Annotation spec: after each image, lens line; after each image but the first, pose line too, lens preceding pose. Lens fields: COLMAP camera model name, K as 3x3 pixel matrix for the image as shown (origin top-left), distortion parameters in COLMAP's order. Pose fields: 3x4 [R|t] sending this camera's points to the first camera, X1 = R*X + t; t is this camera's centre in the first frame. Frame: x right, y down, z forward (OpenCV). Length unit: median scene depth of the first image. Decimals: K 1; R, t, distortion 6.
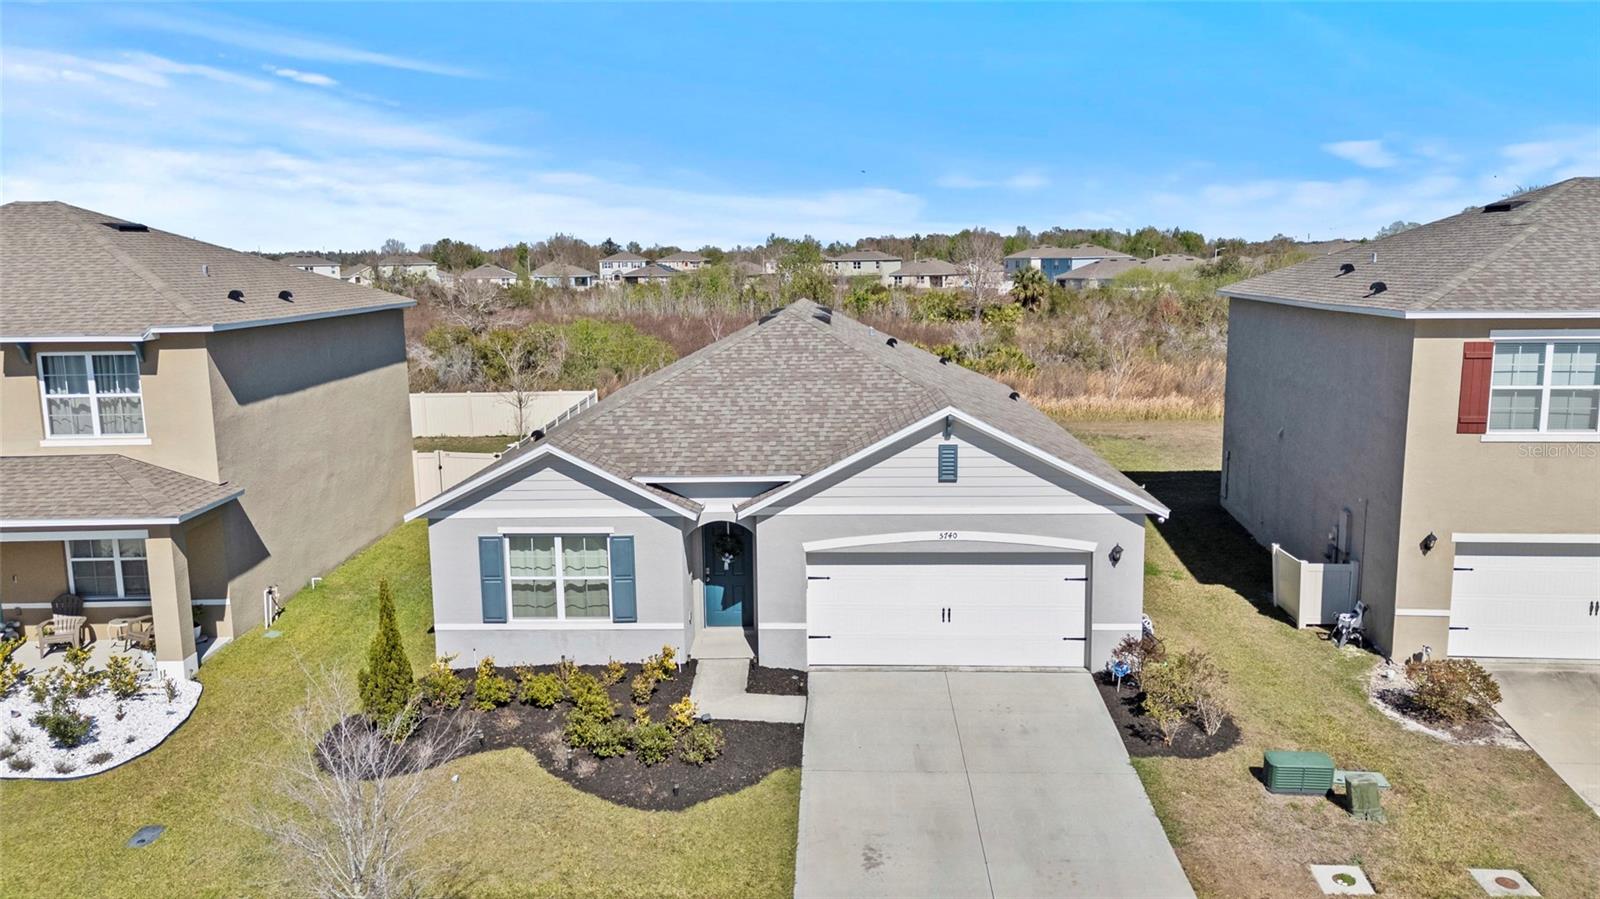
lens RADIAL K [[1174.9, 0, 803.6], [0, 1174.9, 448.5], [0, 0, 1]] dist [0.072532, -0.073873]
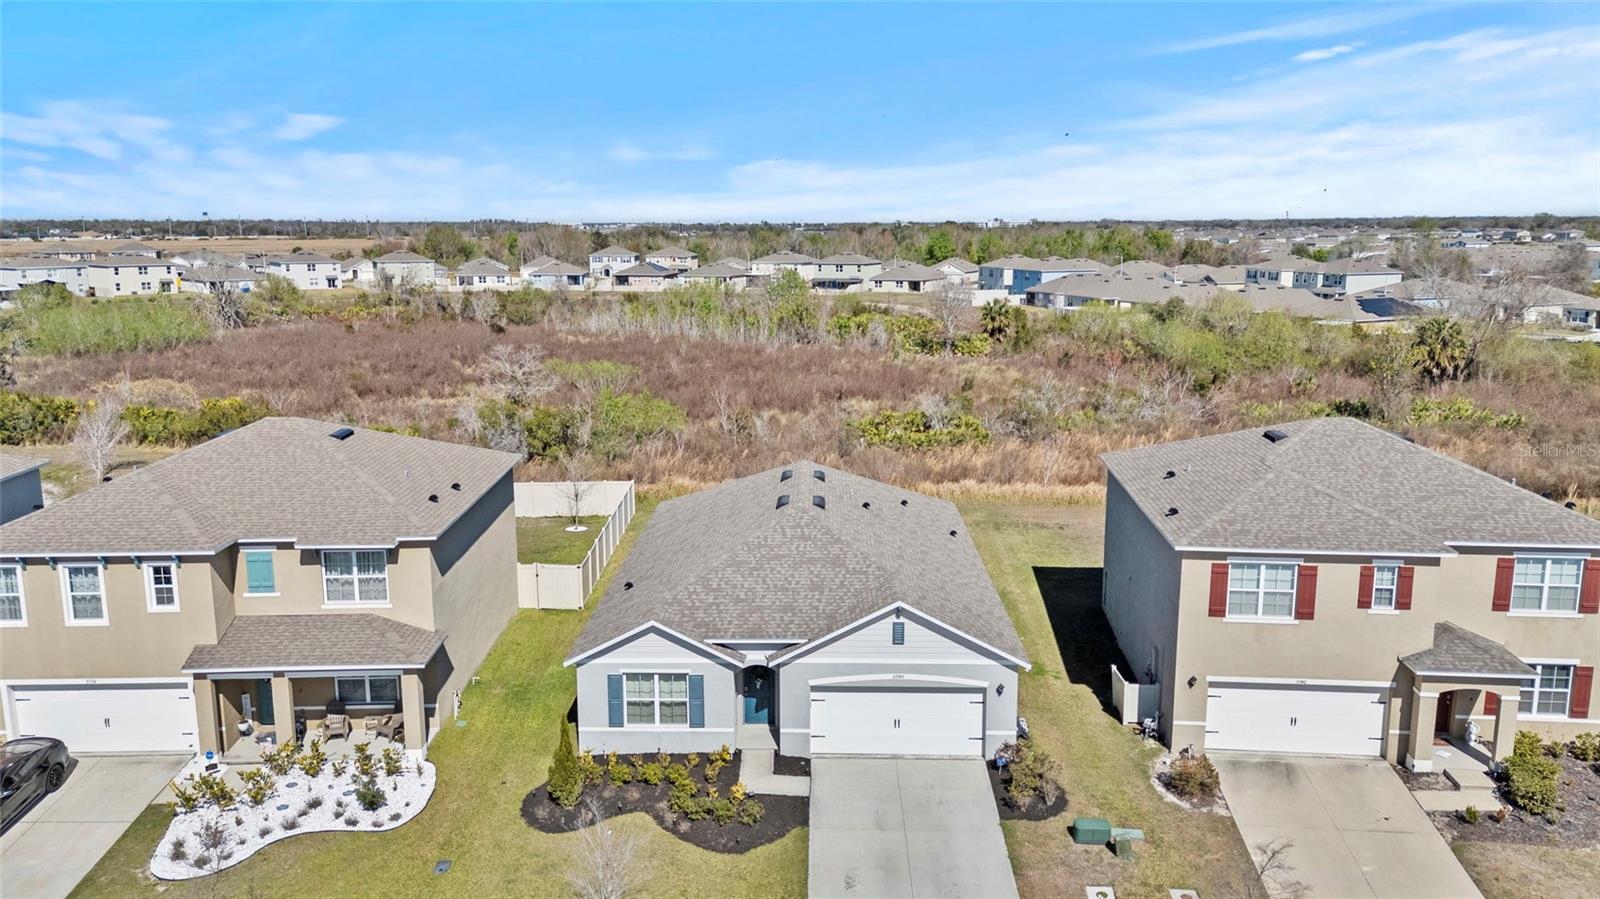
lens RADIAL K [[1174.9, 0, 804.6], [0, 1174.9, 449.1], [0, 0, 1]] dist [0.072532, -0.073873]
pose [[0.999790, 0.009024, 0.018378, -0.038346], [-0.009502, 0.999615, 0.026079, -0.276187], [-0.018136, -0.026248, 0.999491, -0.603665]]
